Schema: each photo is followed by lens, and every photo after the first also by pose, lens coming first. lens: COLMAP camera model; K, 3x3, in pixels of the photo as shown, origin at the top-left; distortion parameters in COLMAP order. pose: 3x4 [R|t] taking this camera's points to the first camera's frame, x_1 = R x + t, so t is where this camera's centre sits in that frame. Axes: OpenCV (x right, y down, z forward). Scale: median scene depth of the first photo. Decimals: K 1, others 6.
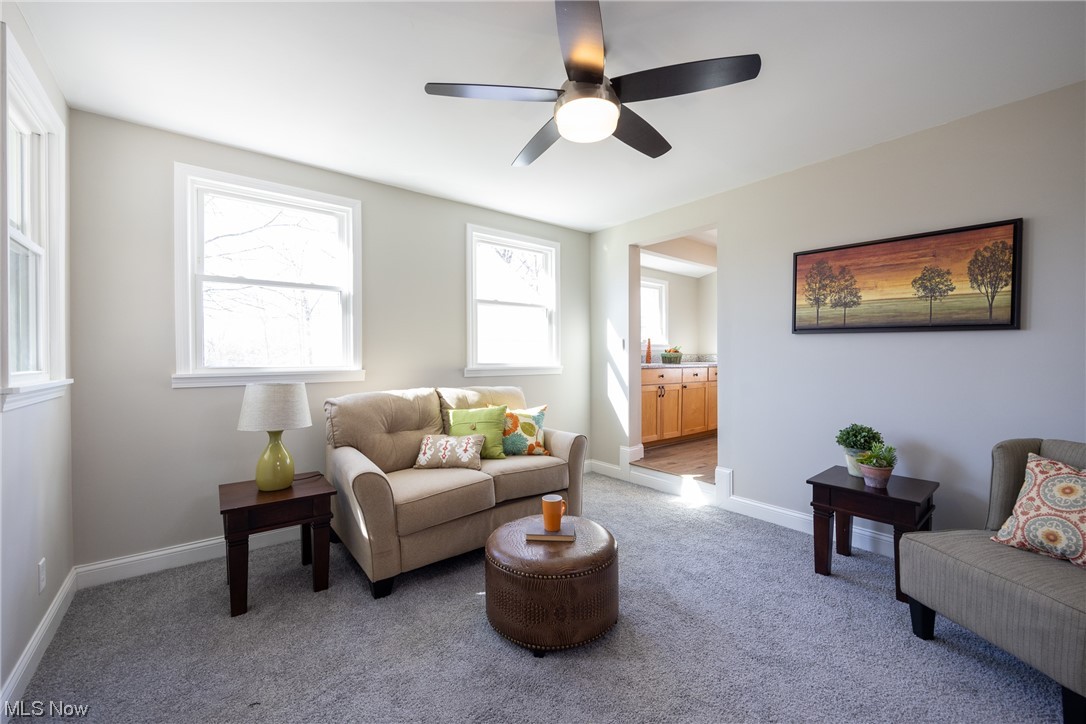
lens RADIAL K [[437.3, 0, 546.9], [0, 437.3, 360.7], [0, 0, 1]] dist [-0.006100, 0.001931]
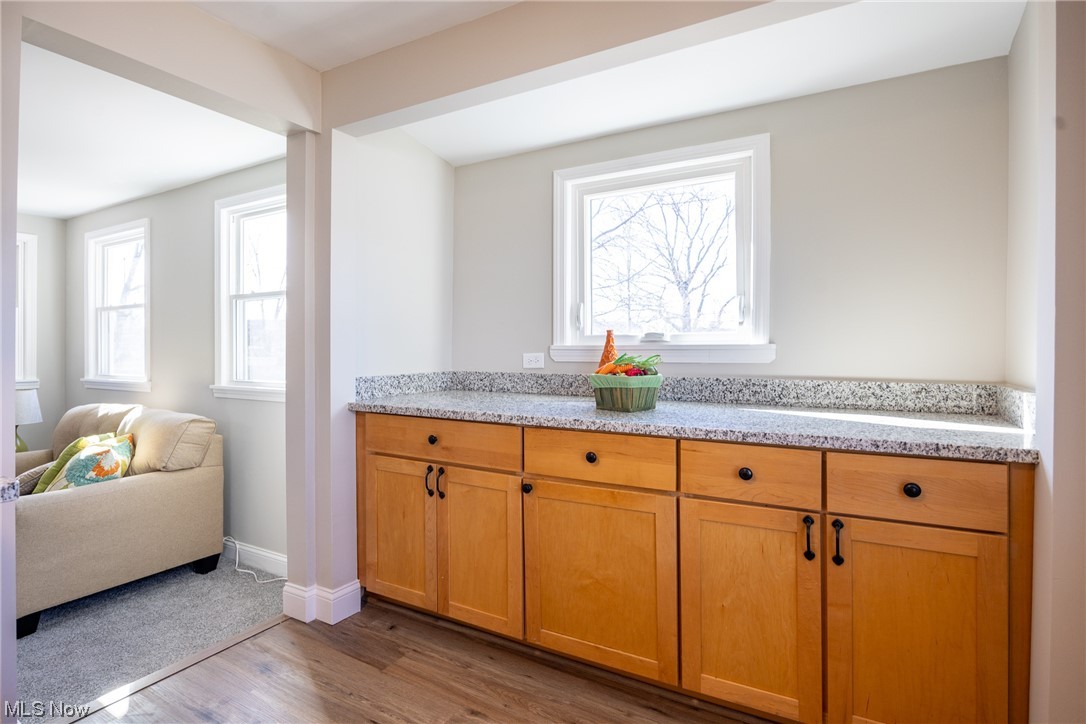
lens RADIAL K [[543.1, 0, 538.9], [0, 543.1, 356.3], [0, 0, 1]] dist [-0.004720, -0.000644]
pose [[0.351828, 0.019789, -0.935855, 1.126060], [0.000118, 0.999776, 0.021185, -0.069964], [0.936064, -0.007564, 0.351747, 1.454226]]
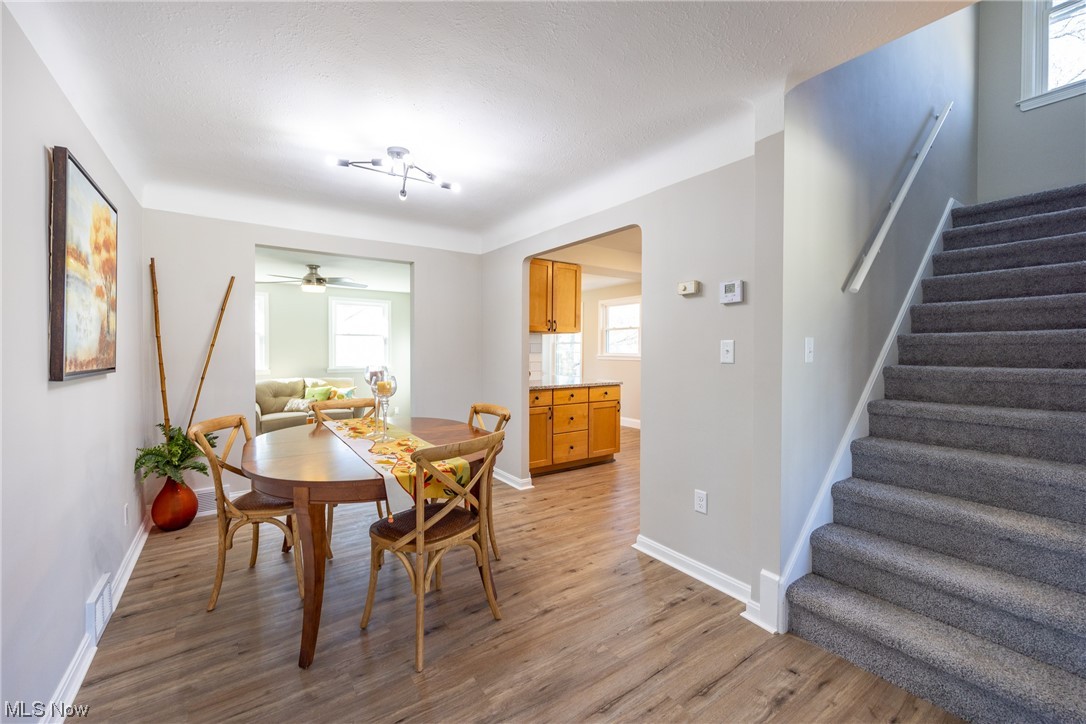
lens RADIAL K [[437.3, 0, 562.8], [0, 437.3, 354.4], [0, 0, 1]] dist [-0.006100, 0.001931]
pose [[0.999563, 0.016412, -0.024566, 1.130582], [-0.016174, 0.999820, 0.009891, -0.101479], [0.024724, -0.009489, 0.999649, -1.179860]]
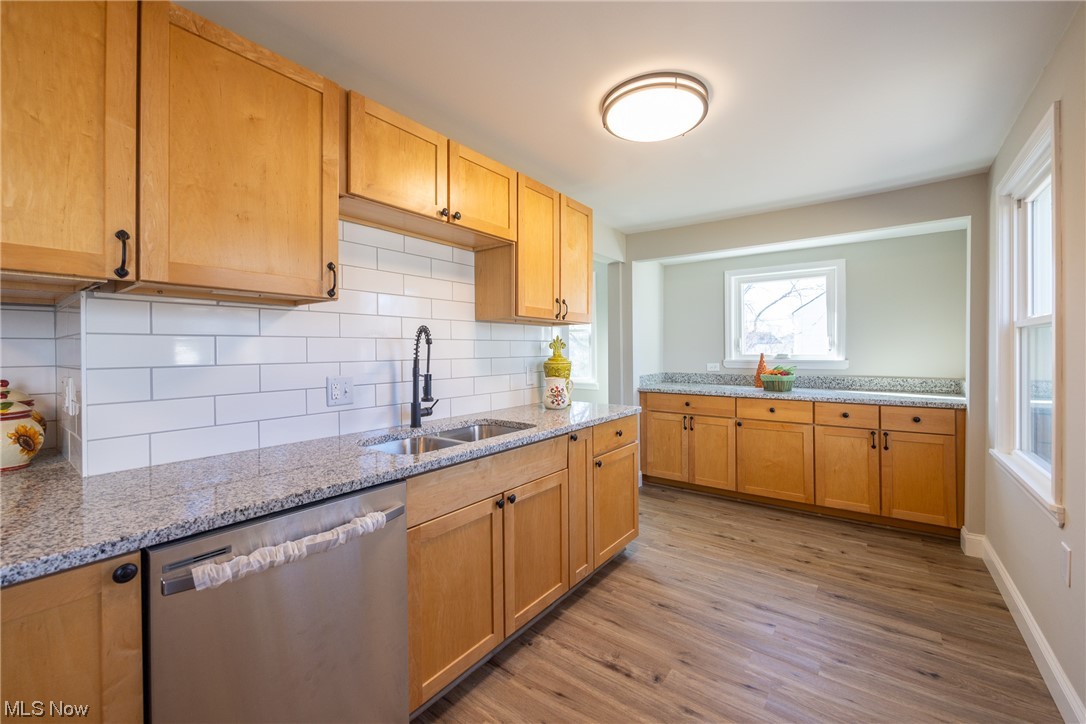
lens RADIAL K [[437.3, 0, 559.4], [0, 437.3, 355.2], [0, 0, 1]] dist [-0.006100, 0.001931]
pose [[0.256188, 0.014506, -0.966518, 1.546027], [0.004234, 0.999861, 0.016129, -0.109655], [0.966618, -0.008224, 0.256091, 0.889186]]
